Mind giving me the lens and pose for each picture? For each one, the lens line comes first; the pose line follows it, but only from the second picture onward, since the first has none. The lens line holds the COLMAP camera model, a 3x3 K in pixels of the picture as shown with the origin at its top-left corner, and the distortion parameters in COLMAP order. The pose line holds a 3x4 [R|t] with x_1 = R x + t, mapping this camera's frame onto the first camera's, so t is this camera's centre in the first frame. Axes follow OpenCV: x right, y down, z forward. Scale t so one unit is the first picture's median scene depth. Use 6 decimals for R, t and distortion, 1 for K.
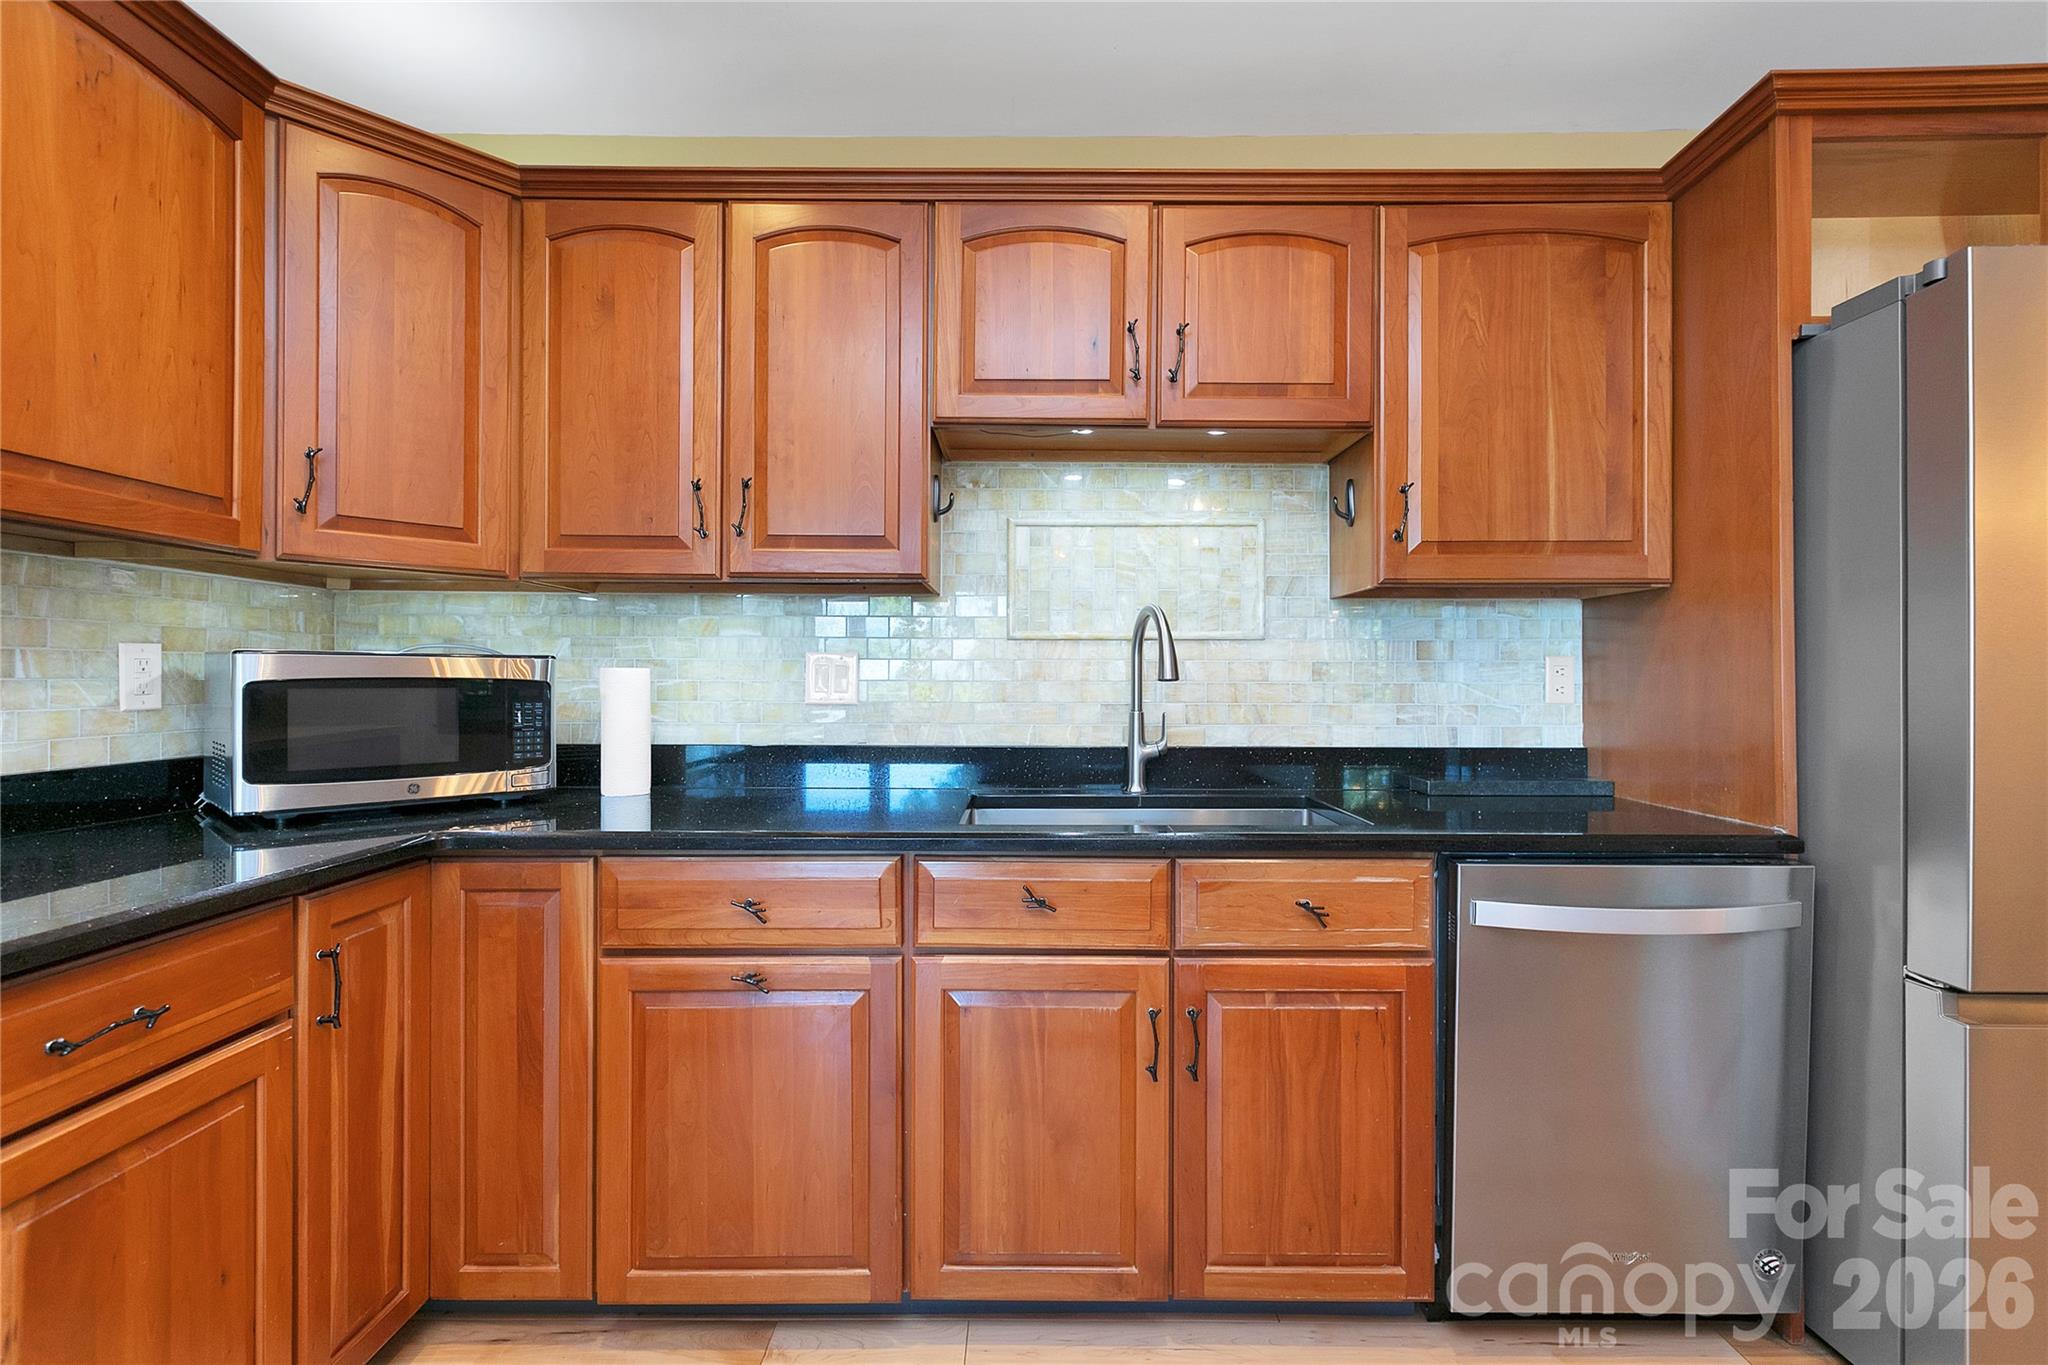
lens RADIAL K [[1034.0, 0, 1012.6], [0, 1034.0, 672.3], [0, 0, 1]] dist [-0.018892, -0.001561]
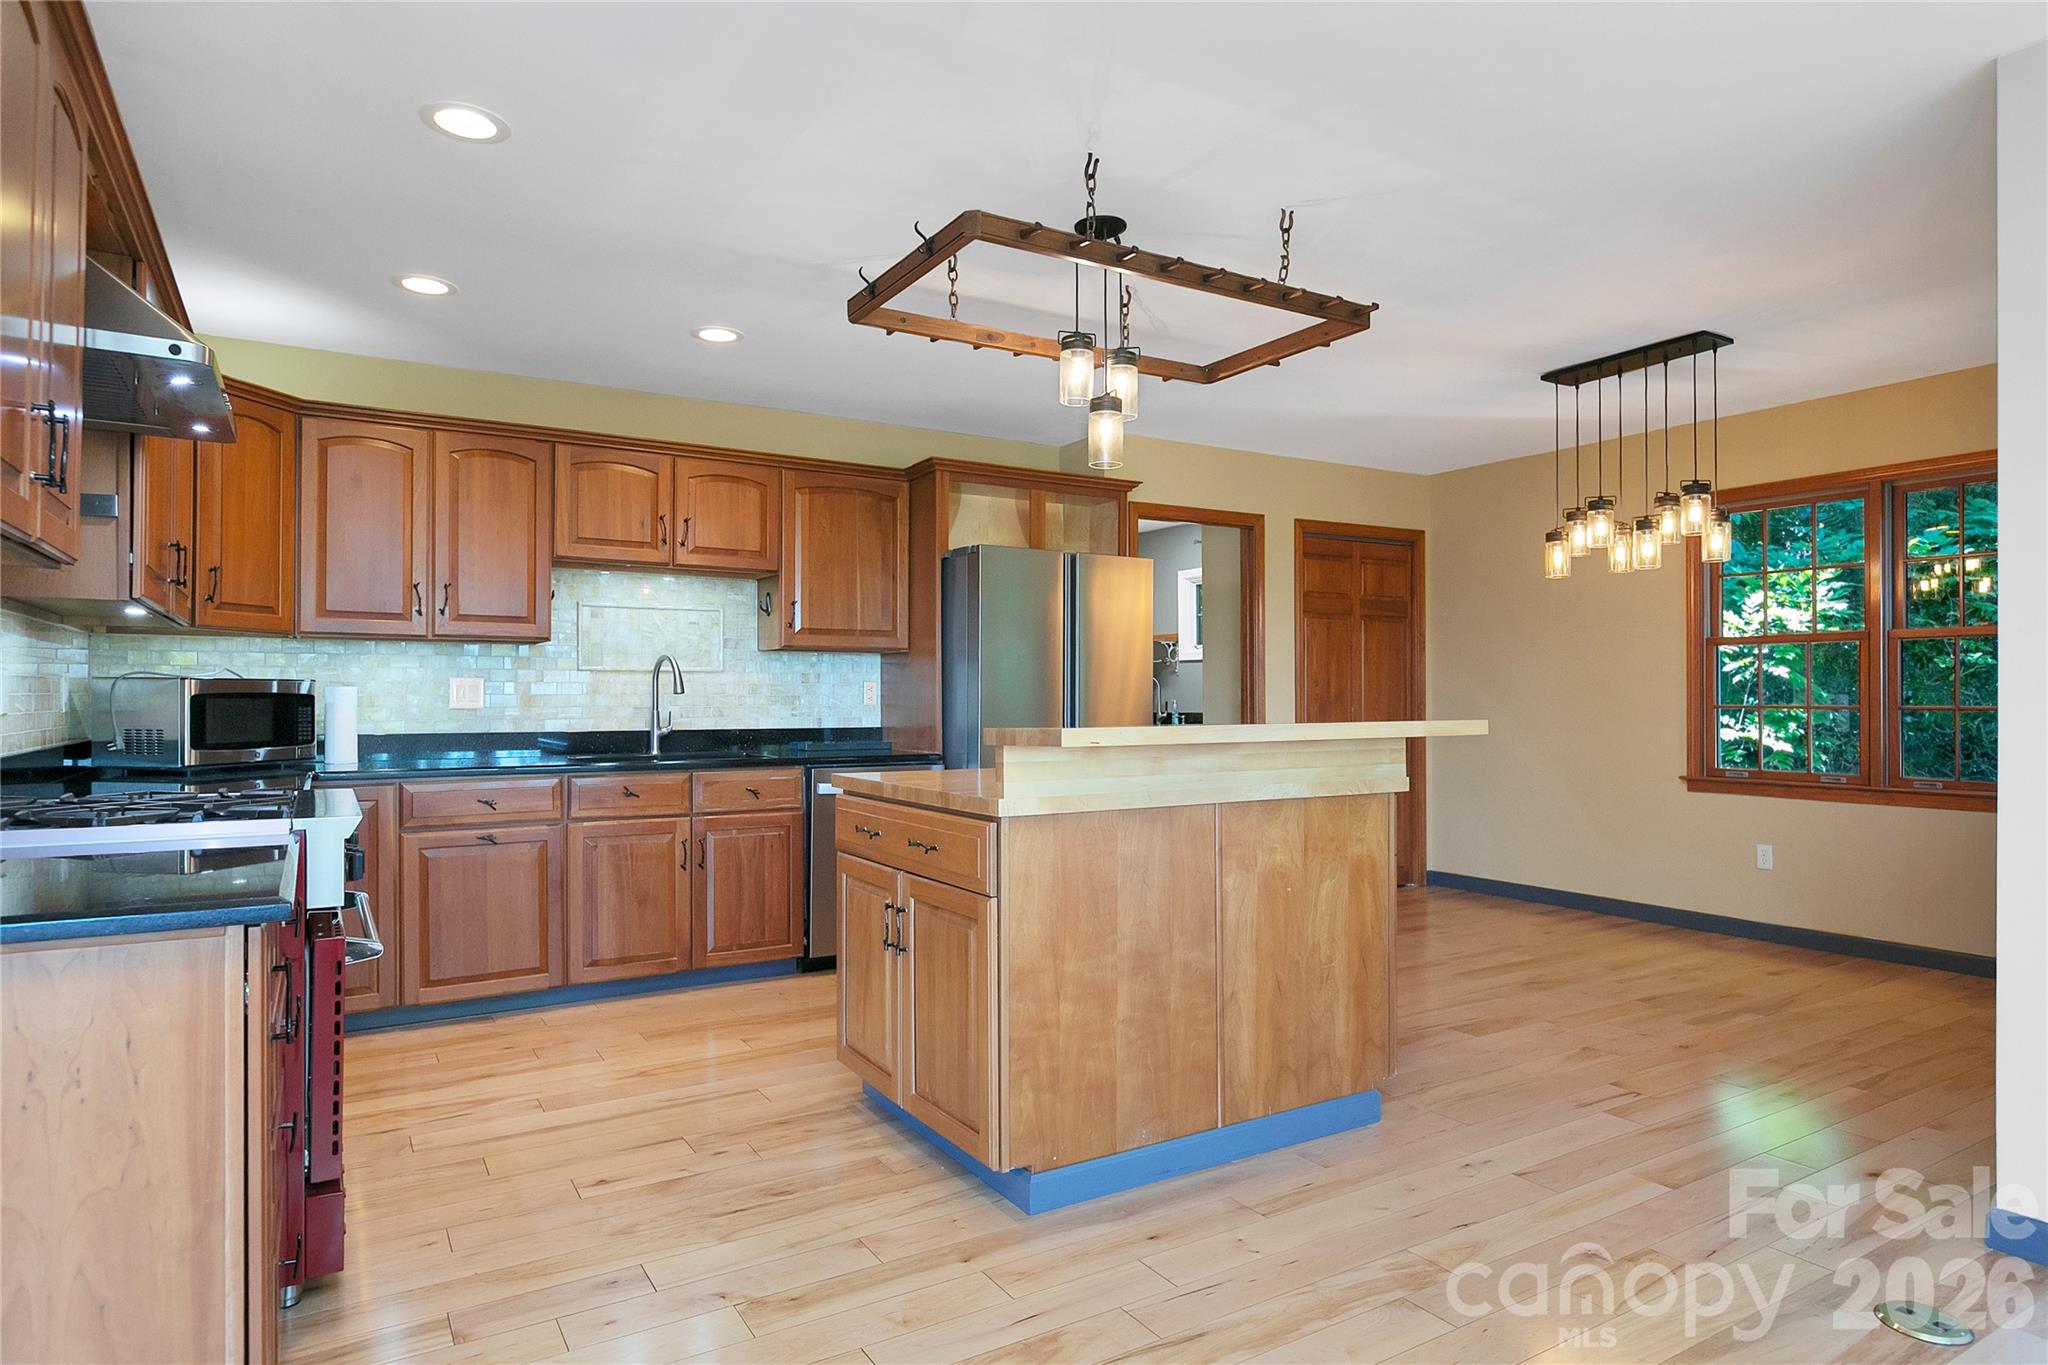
lens RADIAL K [[1199.4, 0, 1075.4], [0, 1199.4, 702.2], [0, 0, 1]] dist [-0.021550, -0.003137]
pose [[0.842416, -0.004806, 0.538806, -0.449265], [-0.001313, 0.999939, 0.010972, -0.002075], [-0.538826, -0.009950, 0.842359, -1.358184]]
